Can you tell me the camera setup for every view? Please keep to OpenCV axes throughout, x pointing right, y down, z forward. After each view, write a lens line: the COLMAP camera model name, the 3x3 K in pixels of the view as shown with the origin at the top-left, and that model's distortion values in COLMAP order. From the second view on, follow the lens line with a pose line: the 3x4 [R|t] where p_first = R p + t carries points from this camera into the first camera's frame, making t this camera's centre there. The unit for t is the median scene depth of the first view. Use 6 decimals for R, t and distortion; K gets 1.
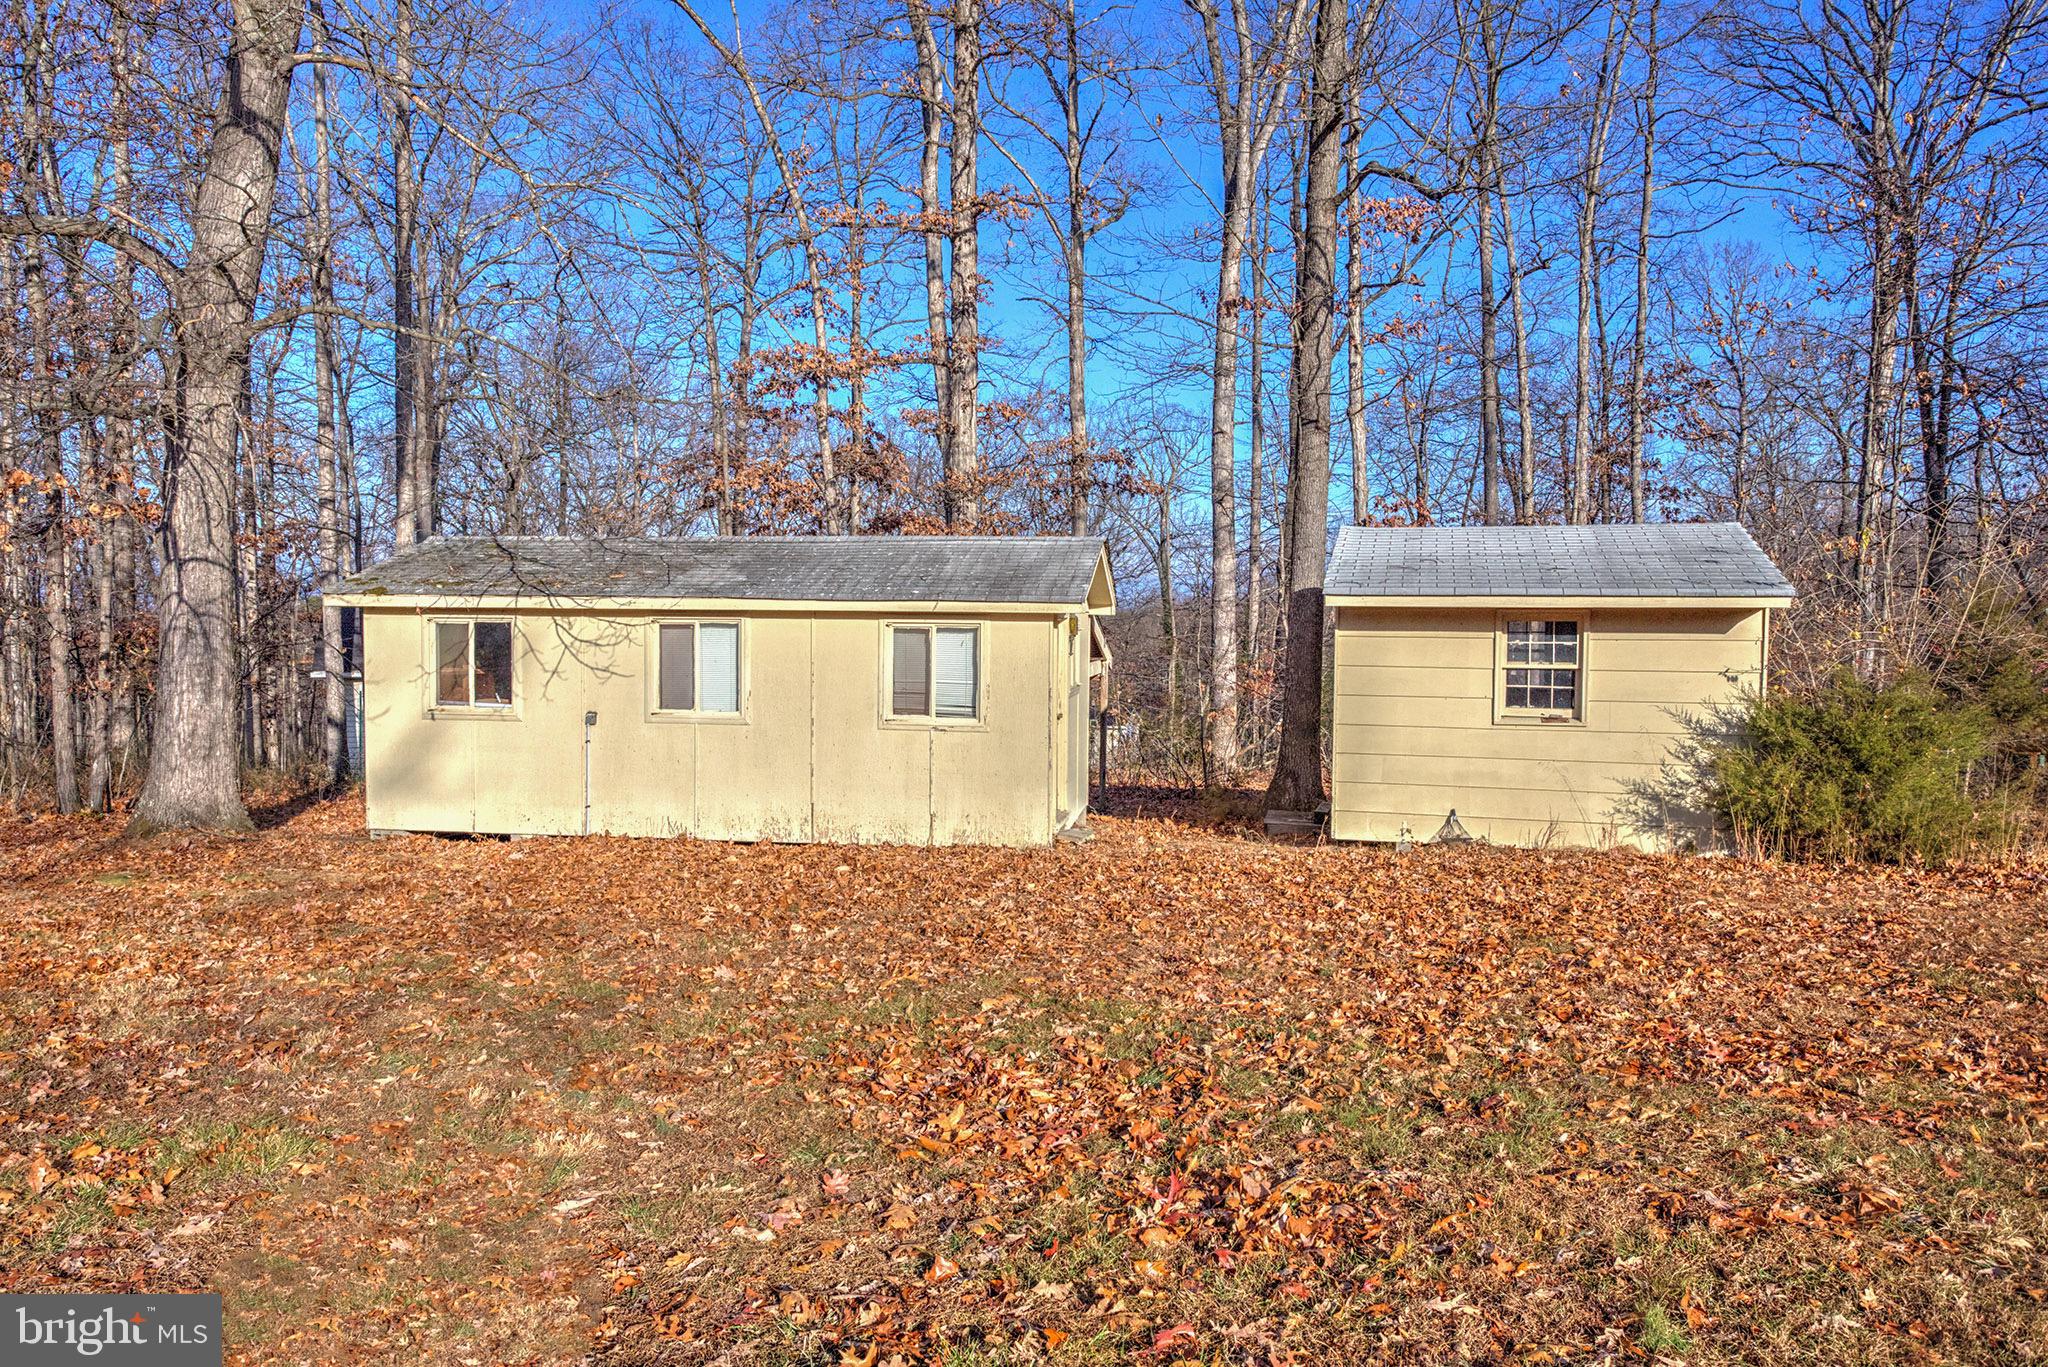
lens RADIAL K [[1471.0, 0, 1022.4], [0, 1471.0, 680.0], [0, 0, 1]] dist [0.011986, 0.000942]
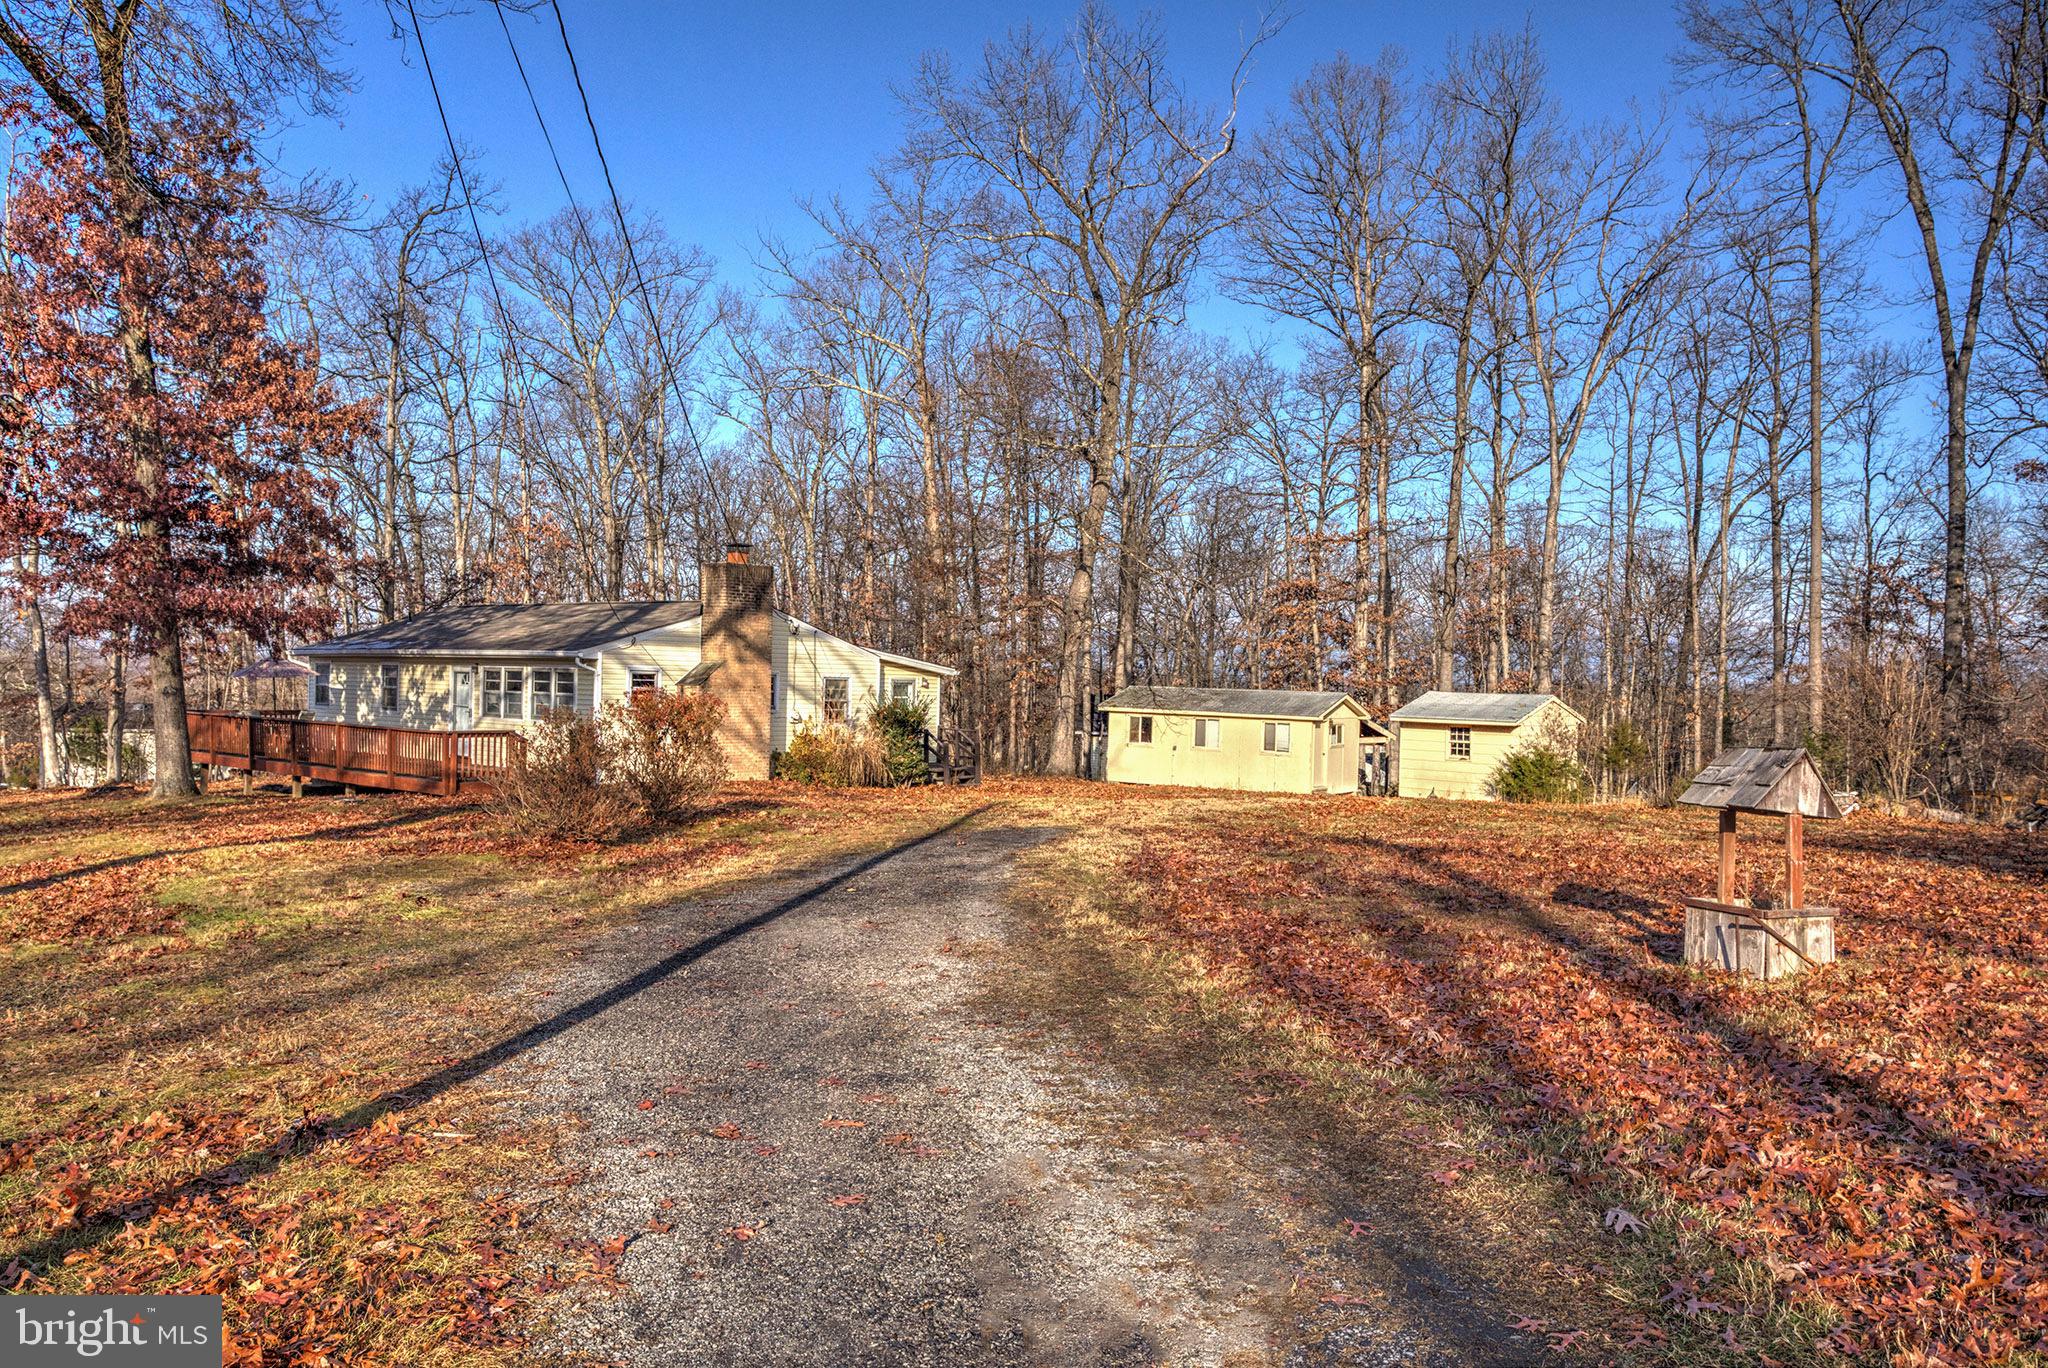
lens RADIAL K [[1545.0, 0, 1032.6], [0, 1545.0, 686.2], [0, 0, 1]] dist [0.013843, 0.006496]
pose [[0.903097, 0.022009, -0.428871, 0.876894], [-0.043853, 0.998191, -0.041118, 0.044346], [0.427191, 0.055941, 0.902429, -2.192933]]
